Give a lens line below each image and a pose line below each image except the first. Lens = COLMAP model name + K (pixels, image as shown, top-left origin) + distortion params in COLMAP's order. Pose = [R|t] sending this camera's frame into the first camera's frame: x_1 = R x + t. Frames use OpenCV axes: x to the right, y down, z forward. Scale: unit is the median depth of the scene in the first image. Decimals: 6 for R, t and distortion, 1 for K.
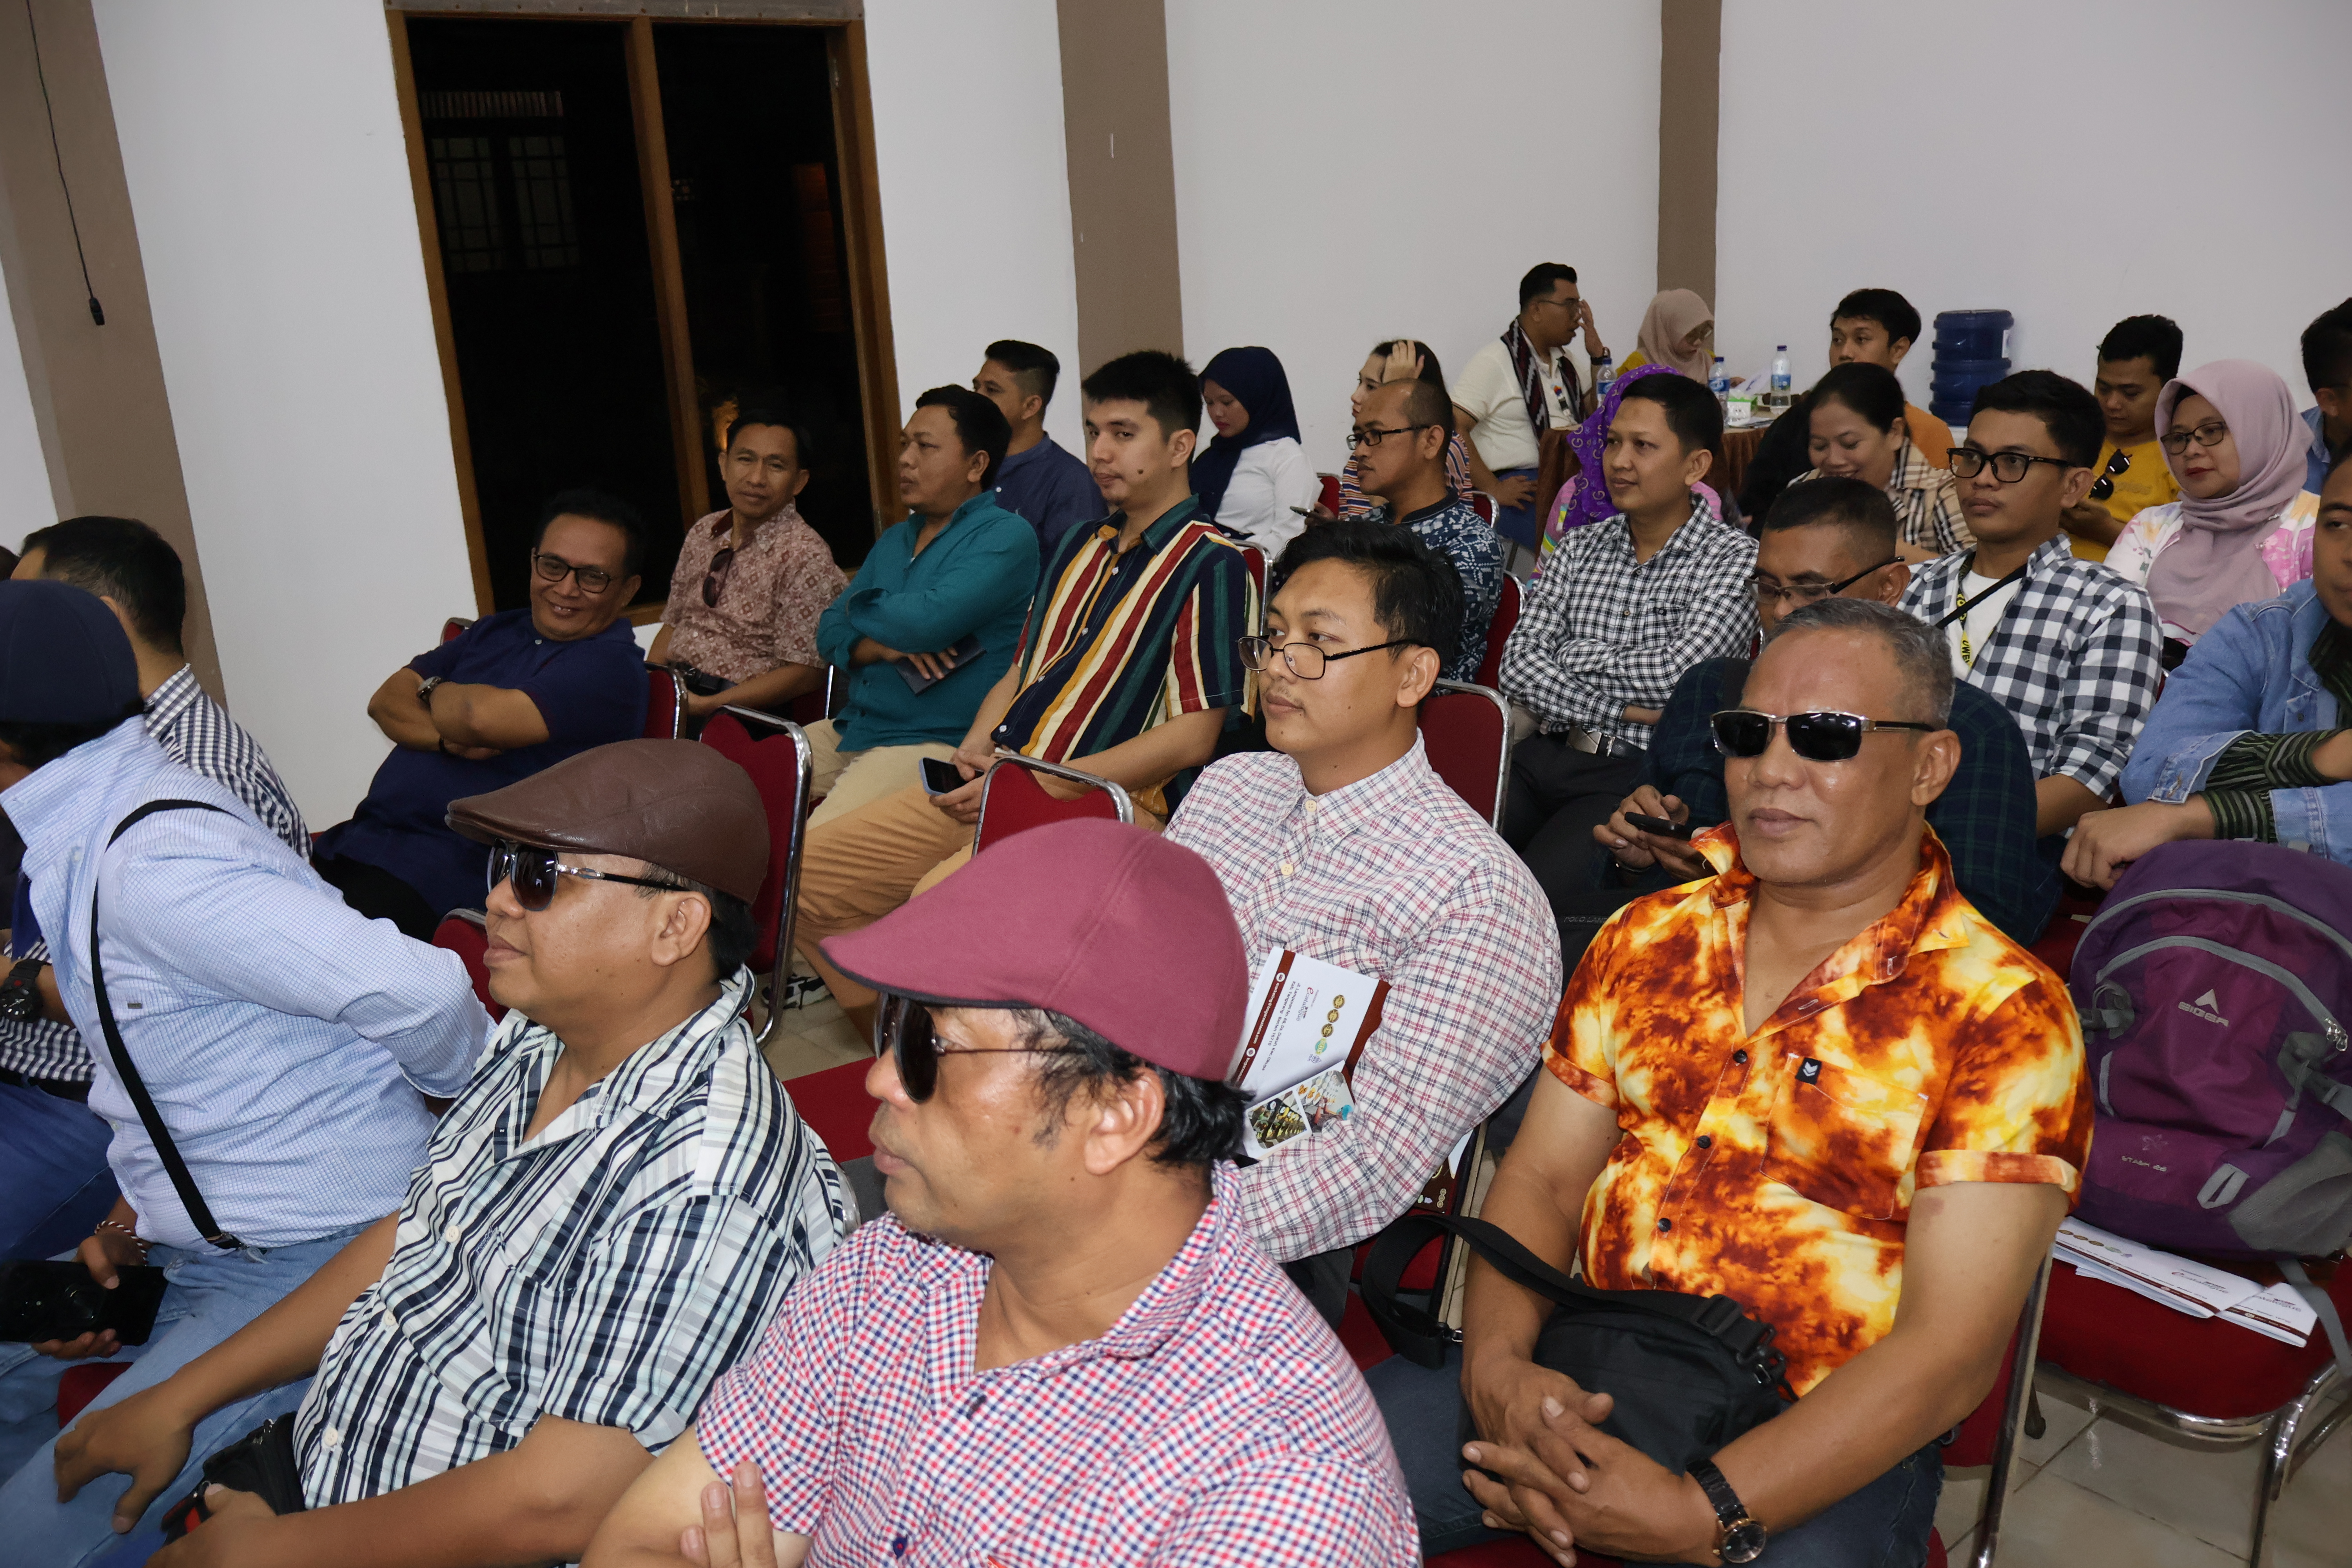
lens RADIAL K [[1954.7, 0, 1165.2], [0, 1954.7, 784.3], [0, 0, 1]] dist [-0.019295, 0.017408]
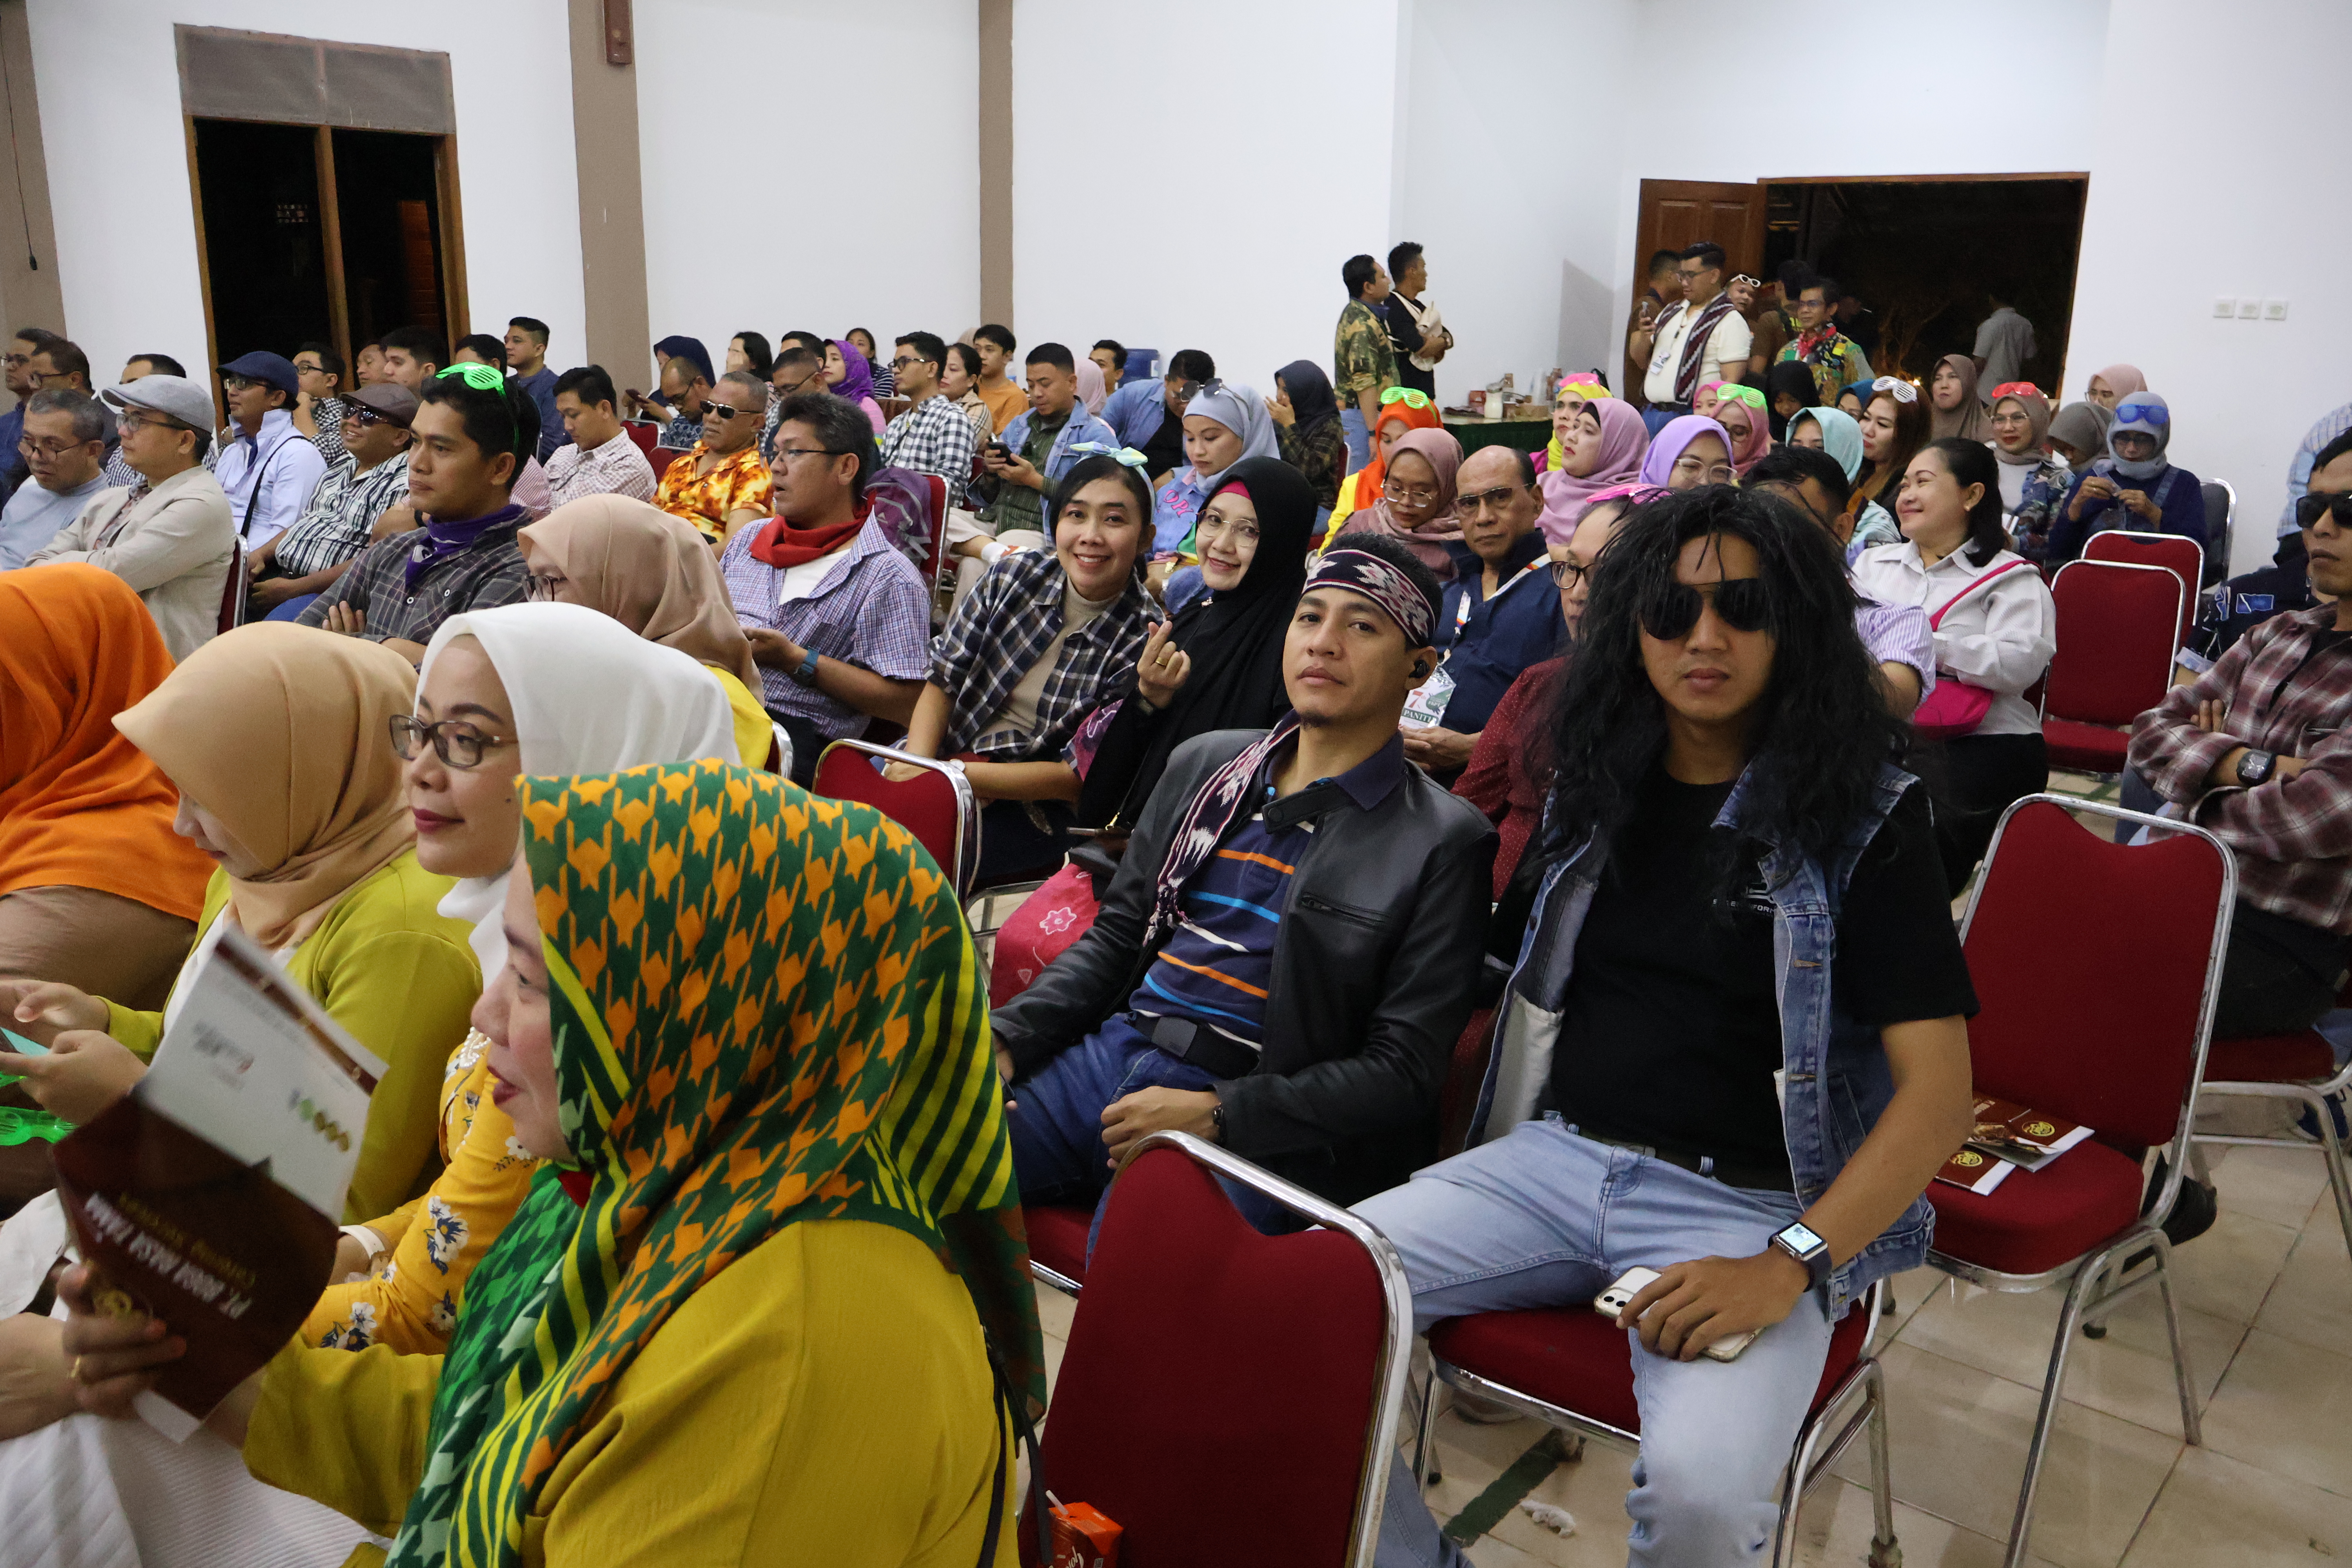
lens RADIAL K [[1954.7, 0, 1176.9], [0, 1954.7, 798.5], [0, 0, 1]] dist [-0.019295, 0.017408]
pose [[0.979855, -0.001446, 0.199706, 0.441923], [0.003692, 0.999934, -0.010873, 0.748648], [-0.199677, 0.011391, 0.979795, -2.726359]]
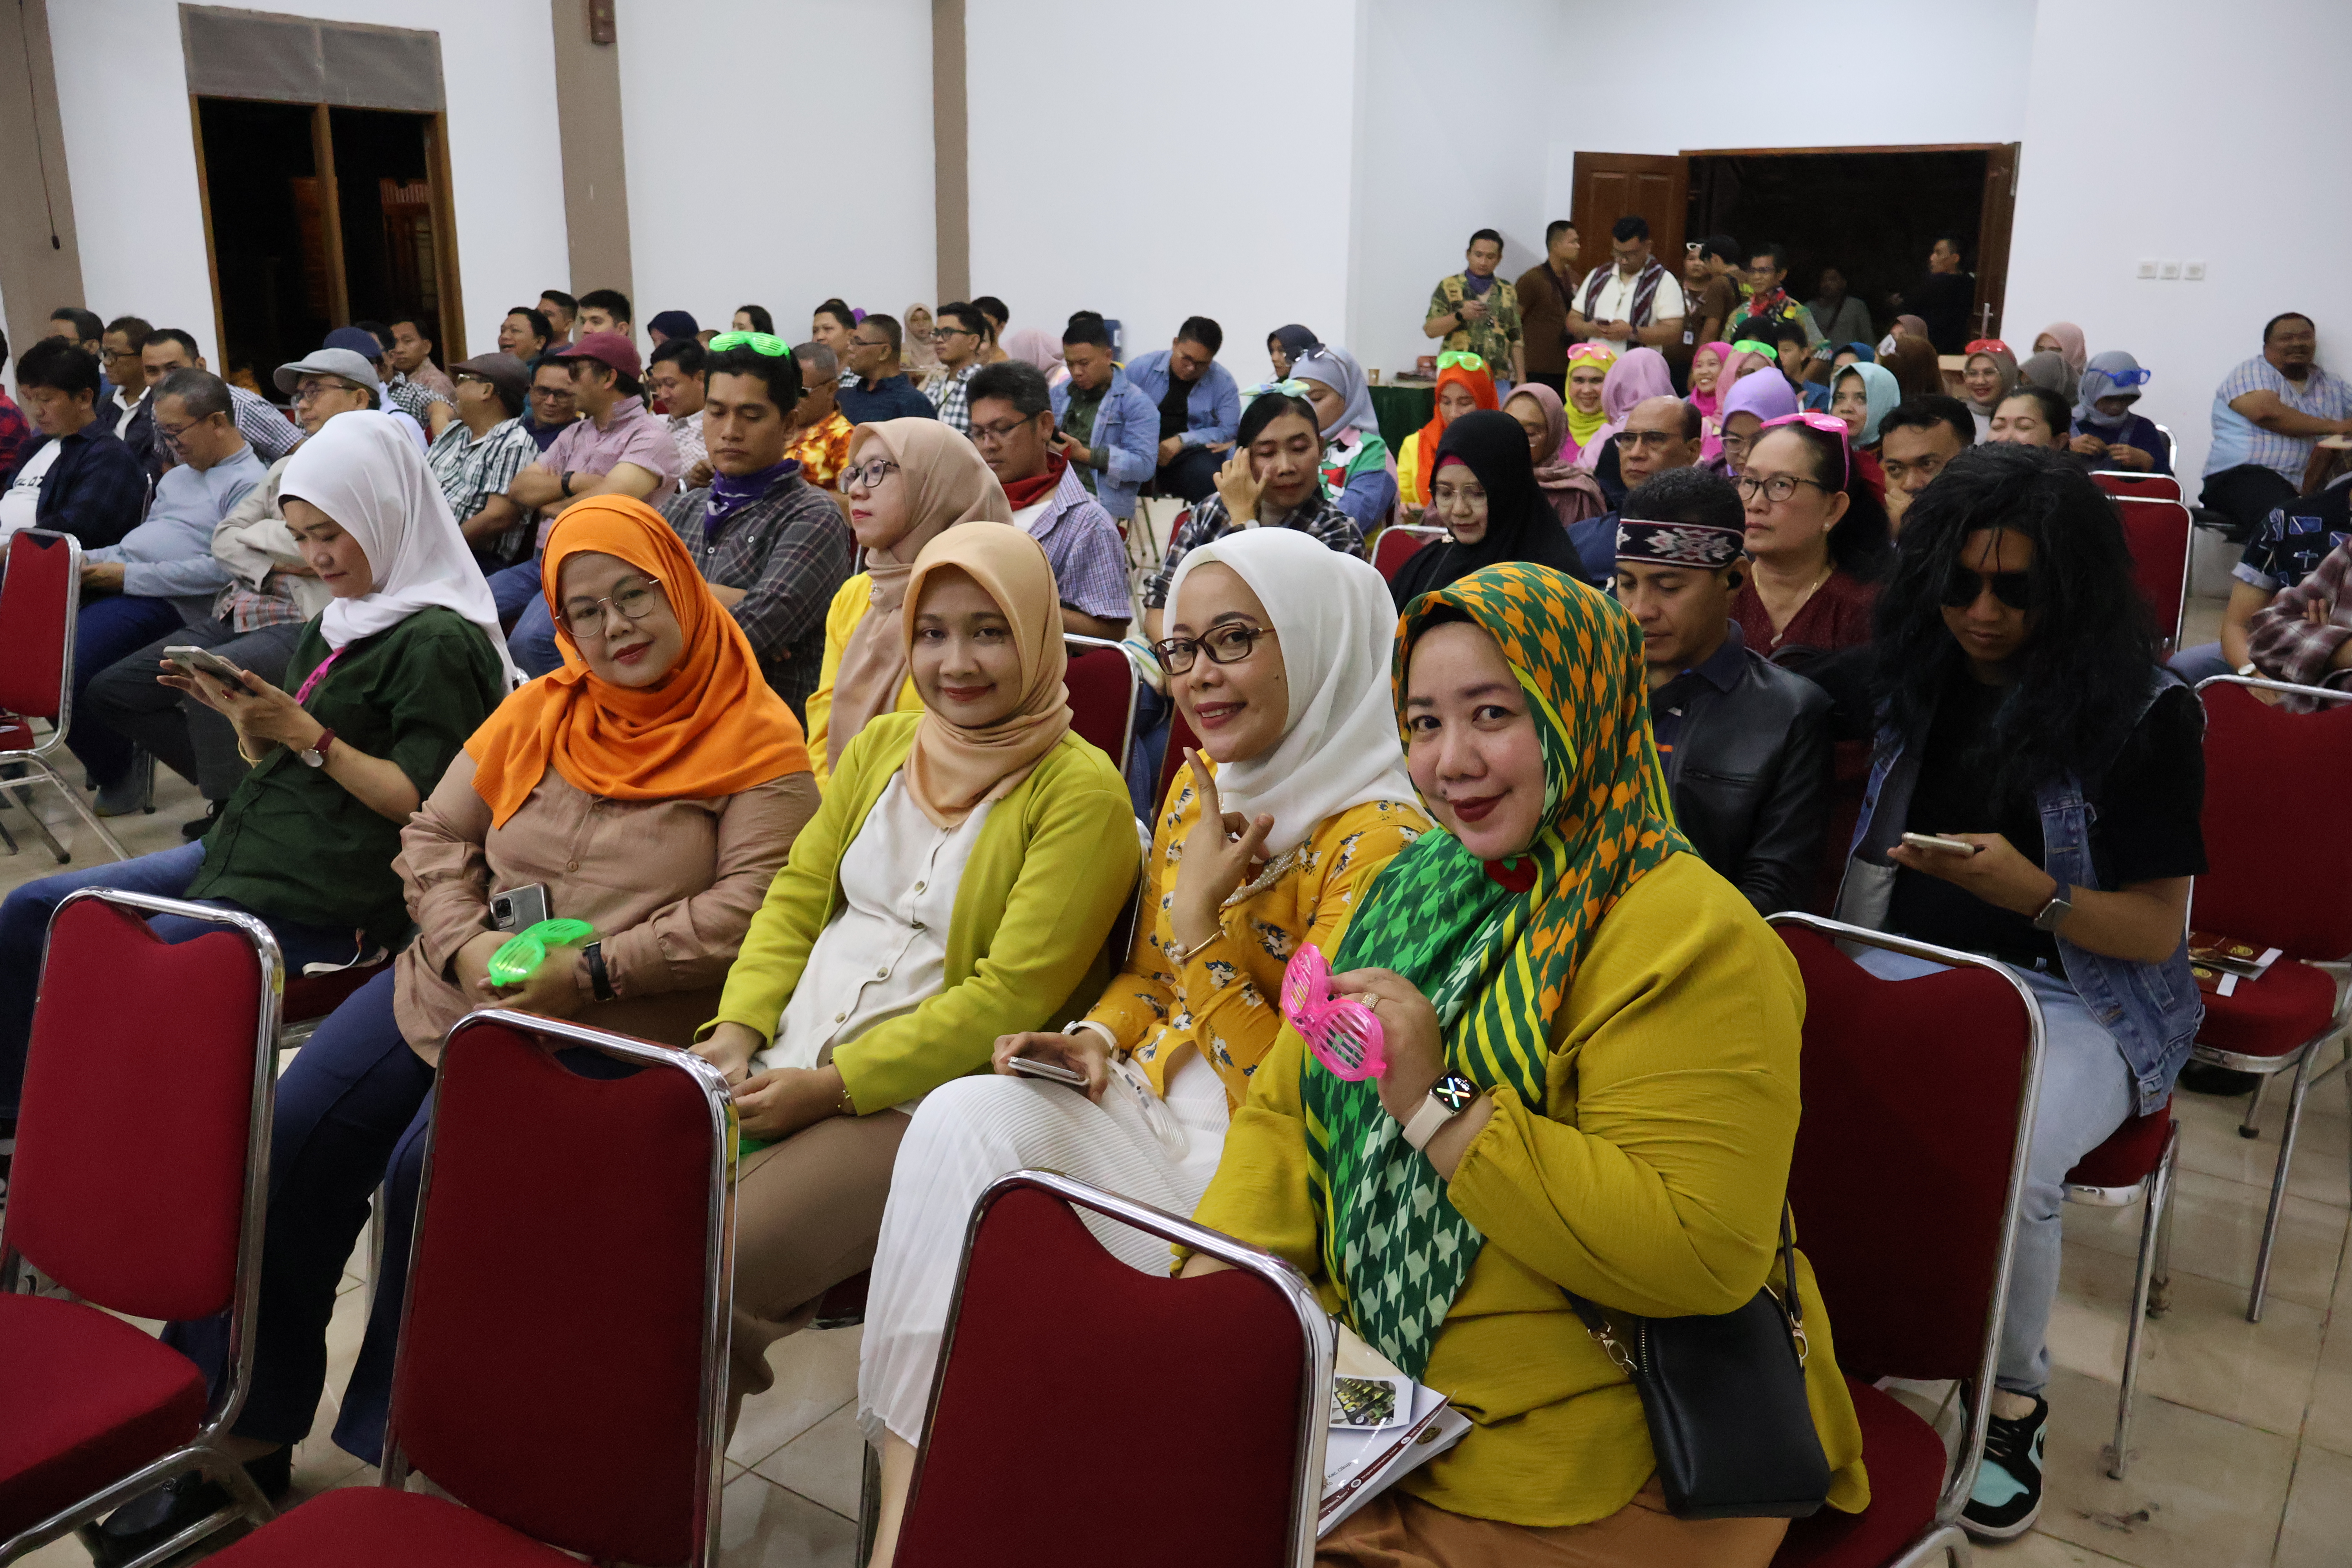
lens RADIAL K [[1954.7, 0, 1198.1], [0, 1954.7, 782.9], [0, 0, 1]] dist [-0.019295, 0.017408]
pose [[0.960515, -0.030935, 0.276503, -0.005770], [0.033297, 0.999438, -0.003849, 0.806687], [-0.276229, 0.012904, 0.961005, -2.845895]]
